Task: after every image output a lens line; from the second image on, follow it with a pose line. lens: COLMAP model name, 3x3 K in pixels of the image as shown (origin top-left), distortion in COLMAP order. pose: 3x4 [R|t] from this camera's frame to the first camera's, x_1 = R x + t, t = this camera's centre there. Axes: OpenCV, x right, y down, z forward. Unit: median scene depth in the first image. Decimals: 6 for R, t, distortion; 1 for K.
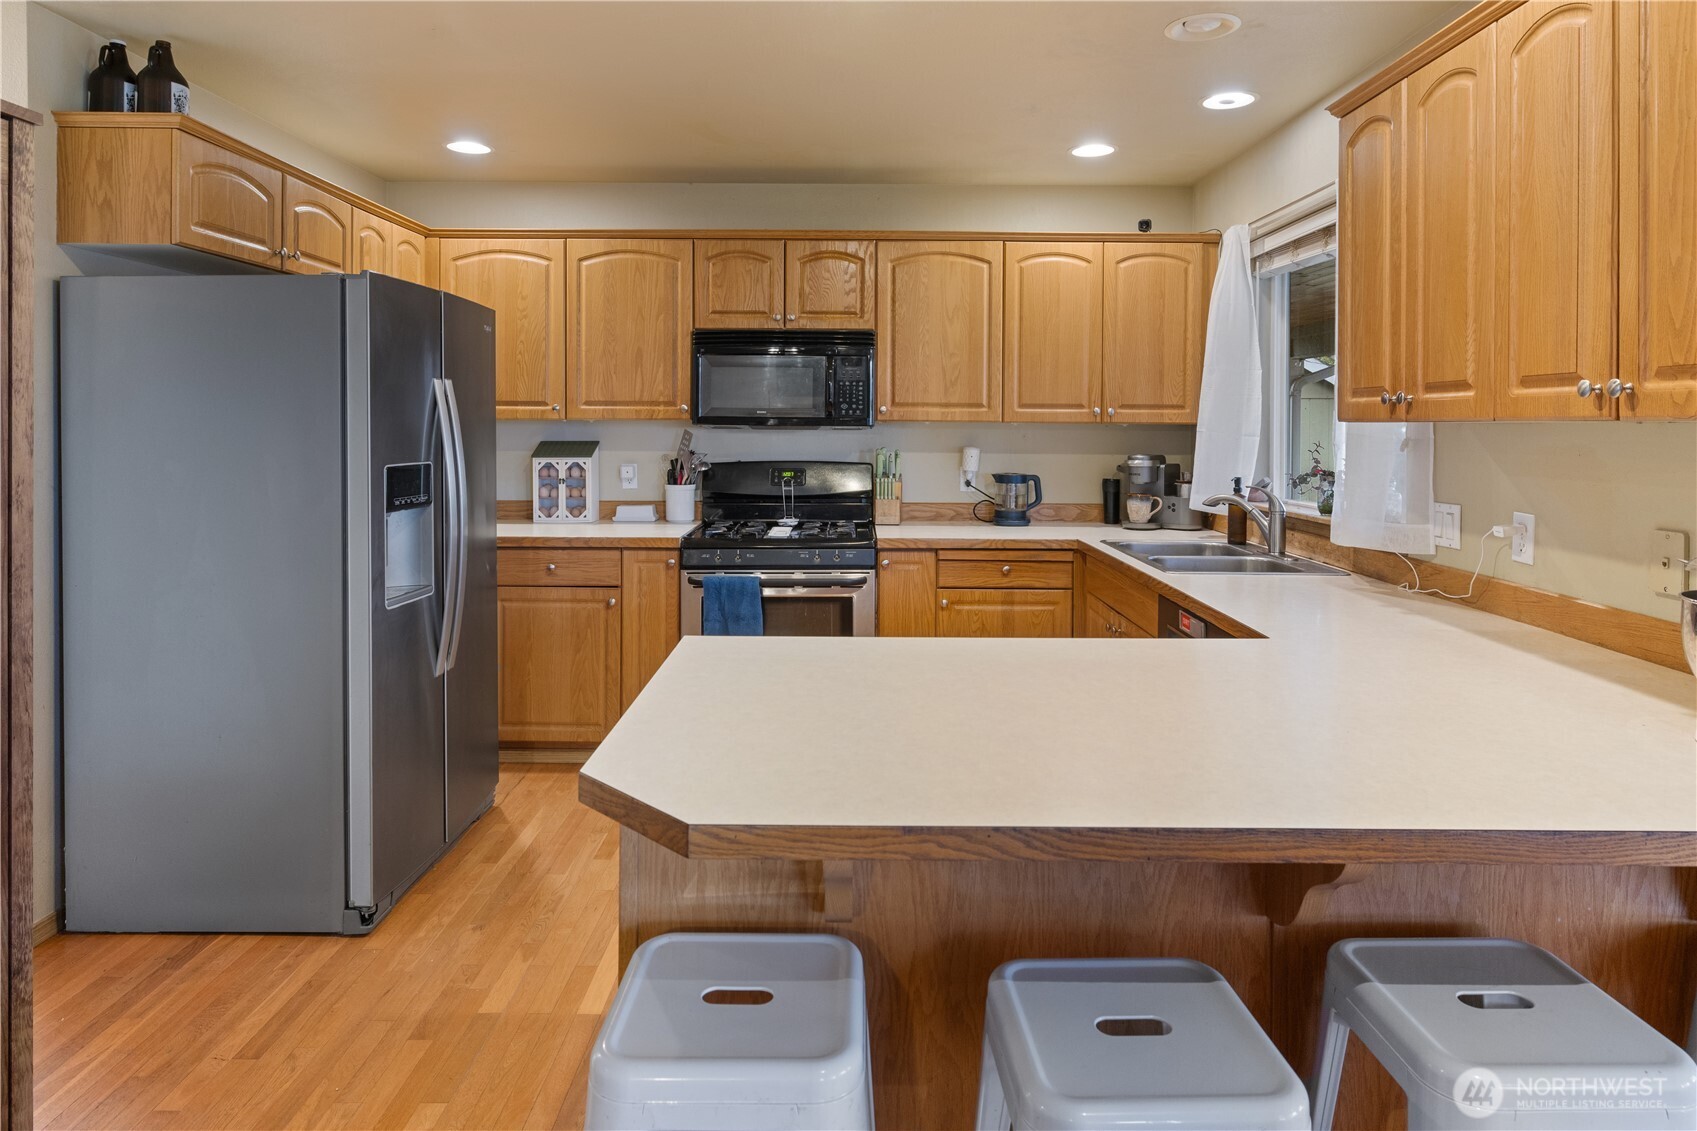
lens RADIAL K [[989.6, 0, 854.9], [0, 989.6, 428.0], [0, 0, 1]] dist [-0.001167, -0.000515]
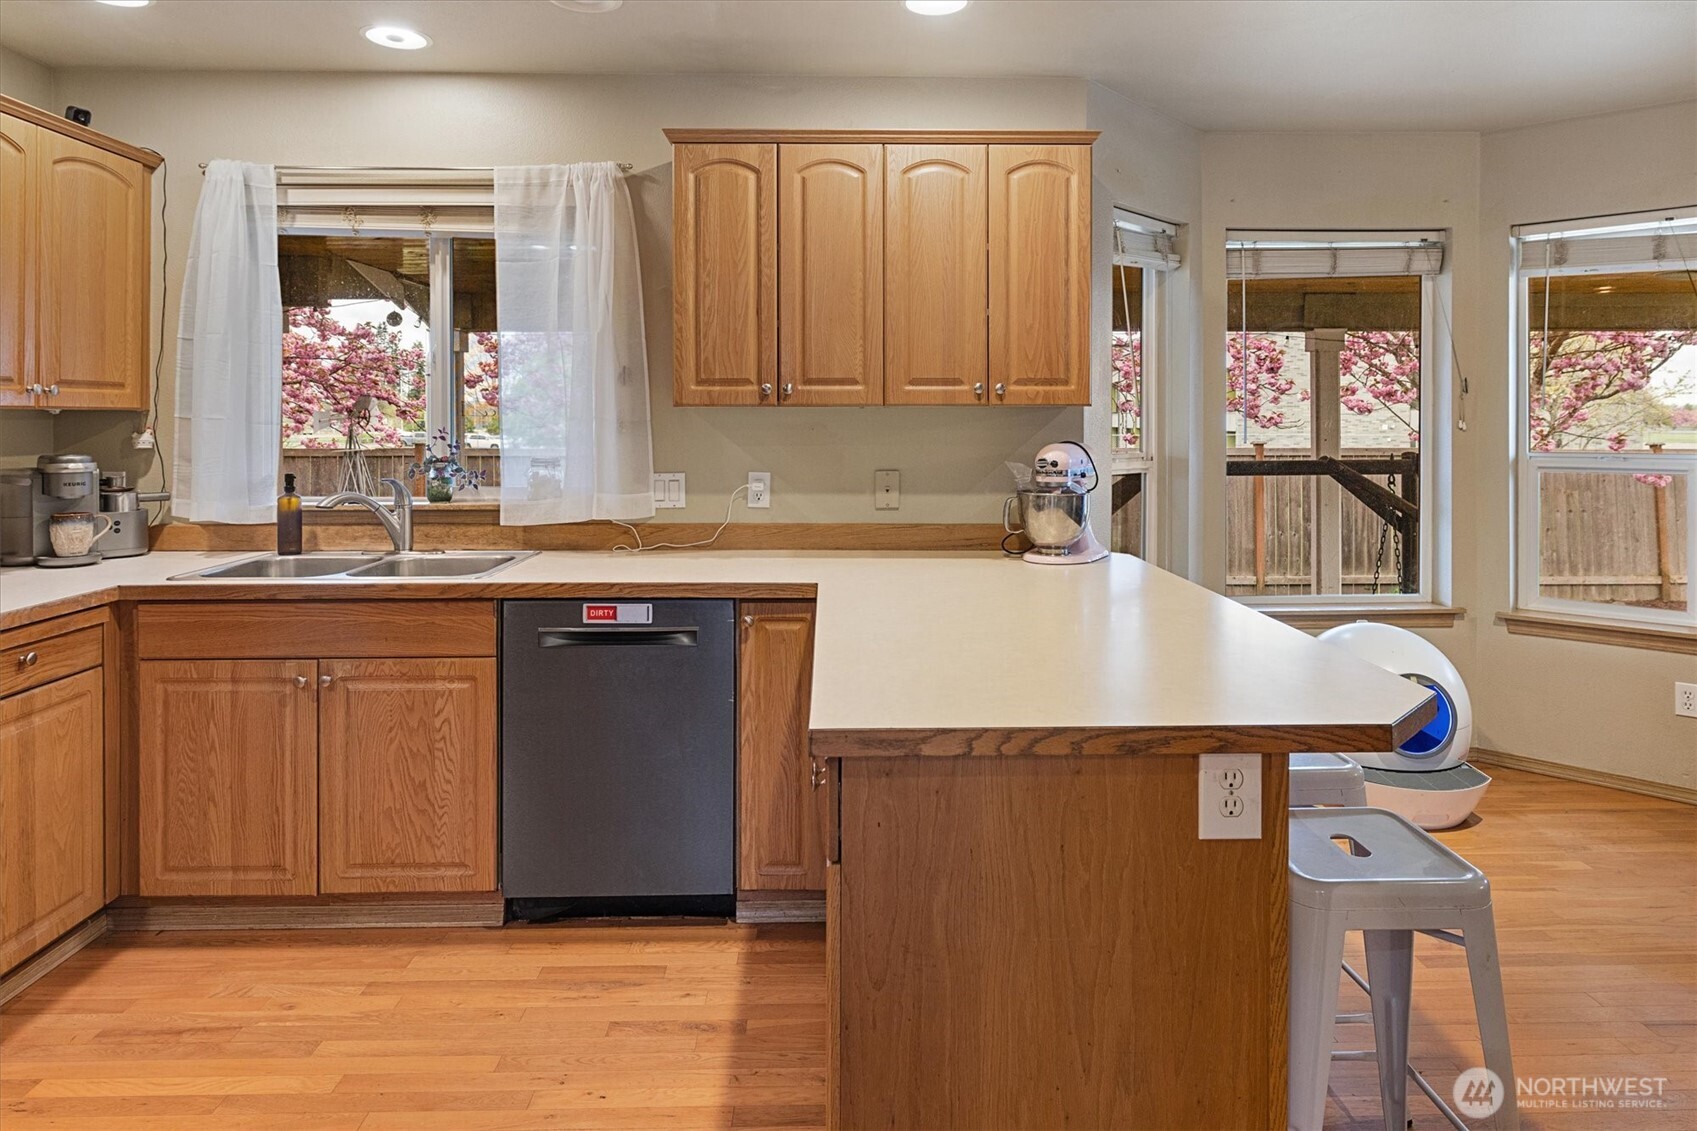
lens RADIAL K [[1010.7, 0, 851.7], [0, 1010.7, 436.5], [0, 0, 1]] dist [0.003487, -0.000167]
pose [[-0.016911, -0.025286, 0.999537, -0.445180], [0.005460, 0.999663, 0.025382, -0.000164], [-0.999842, 0.005887, -0.016767, 0.521284]]
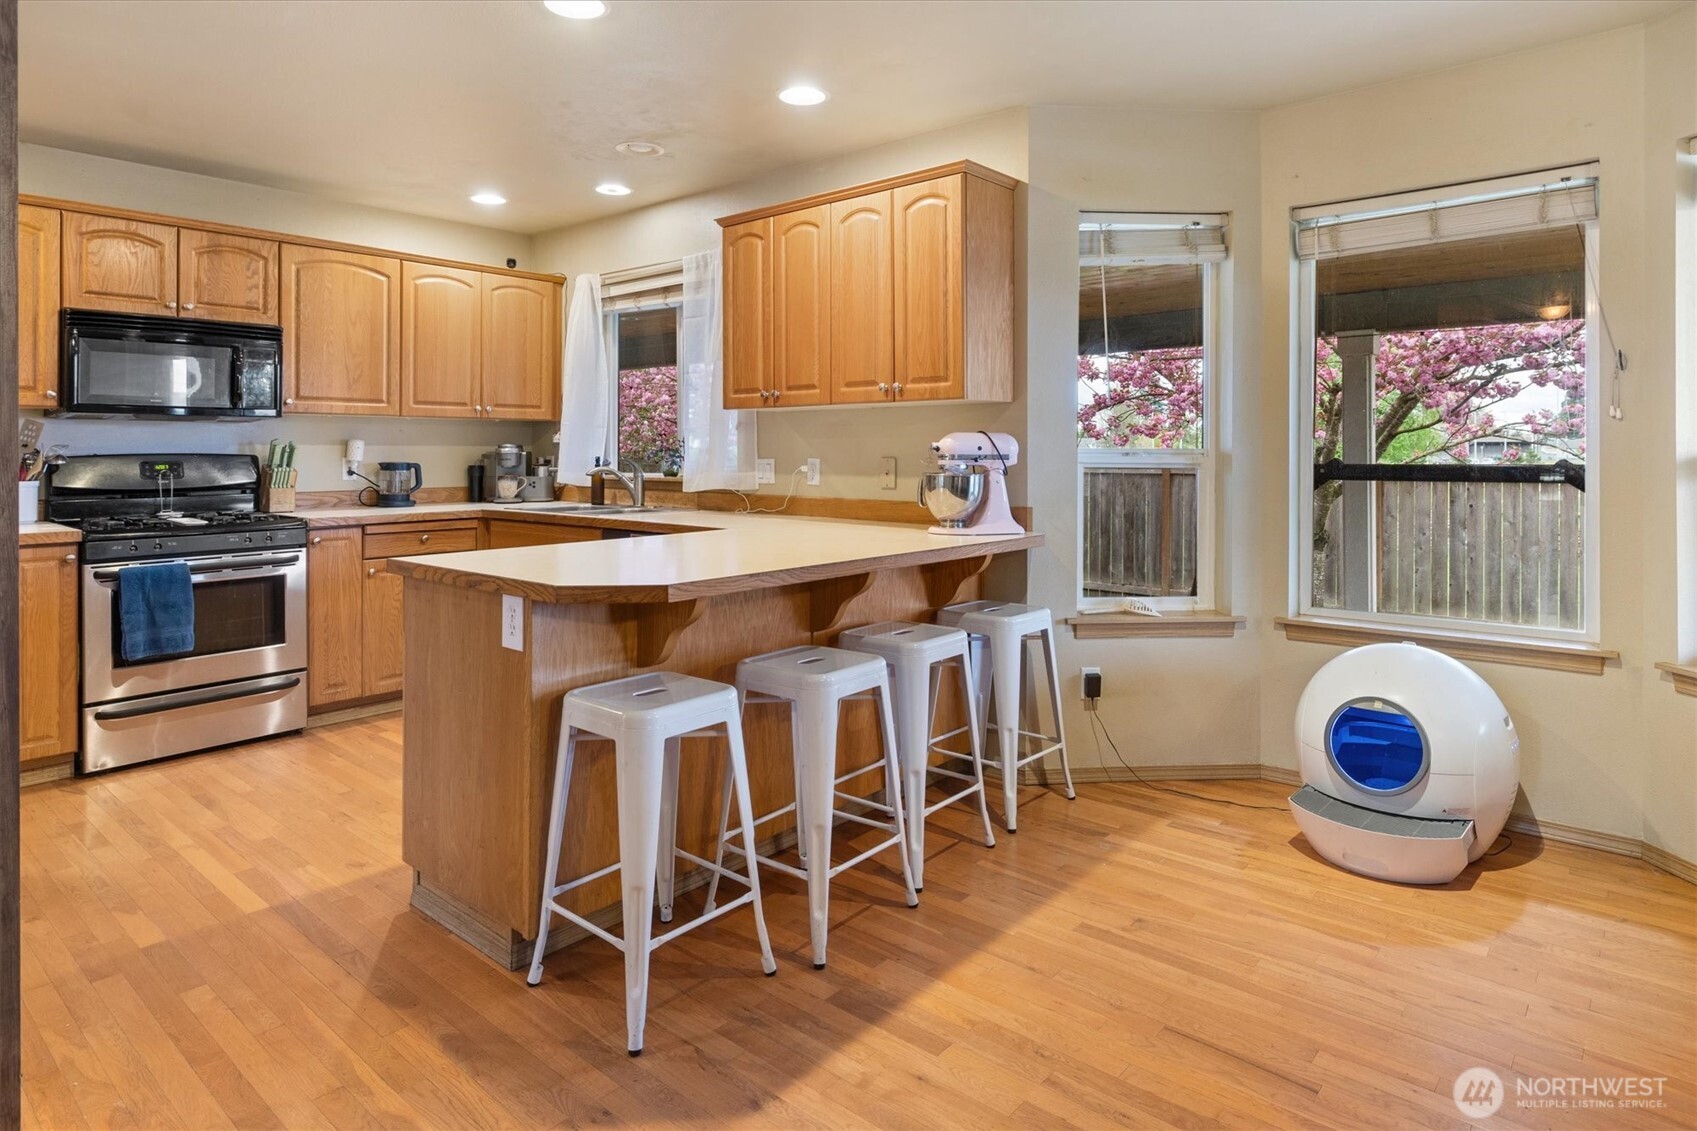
lens RADIAL K [[959.1, 0, 849.7], [0, 959.1, 450.8], [0, 0, 1]] dist [-0.001714, -0.000563]
pose [[0.653885, -0.008912, 0.756542, -0.381728], [0.009665, 0.999947, 0.003427, 0.038652], [-0.756532, 0.005071, 0.653937, -0.139882]]
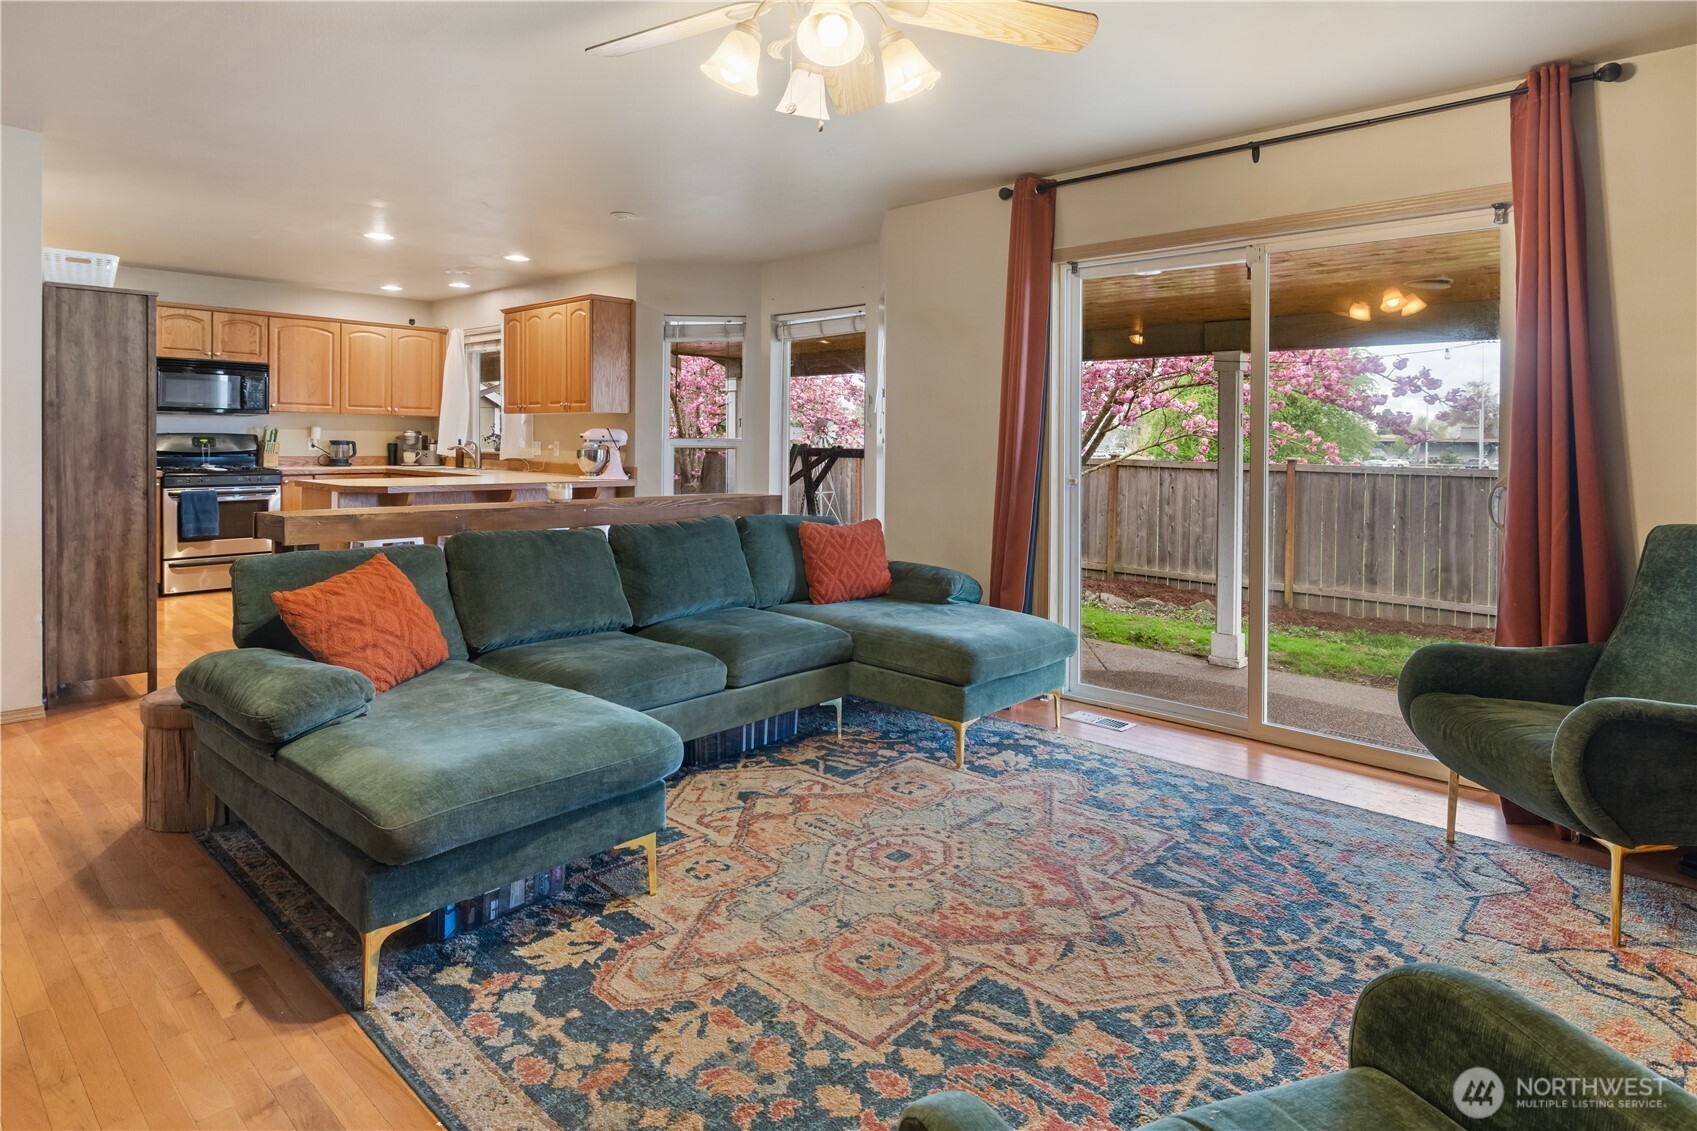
lens RADIAL K [[937.2, 0, 849.6], [0, 937.2, 460.3], [0, 0, 1]] dist [0.001103, 0.000705]
pose [[0.677882, -0.014049, 0.735037, -0.588245], [-0.005163, 0.999702, 0.023870, 0.041020], [-0.735153, -0.019976, 0.677607, -1.122847]]
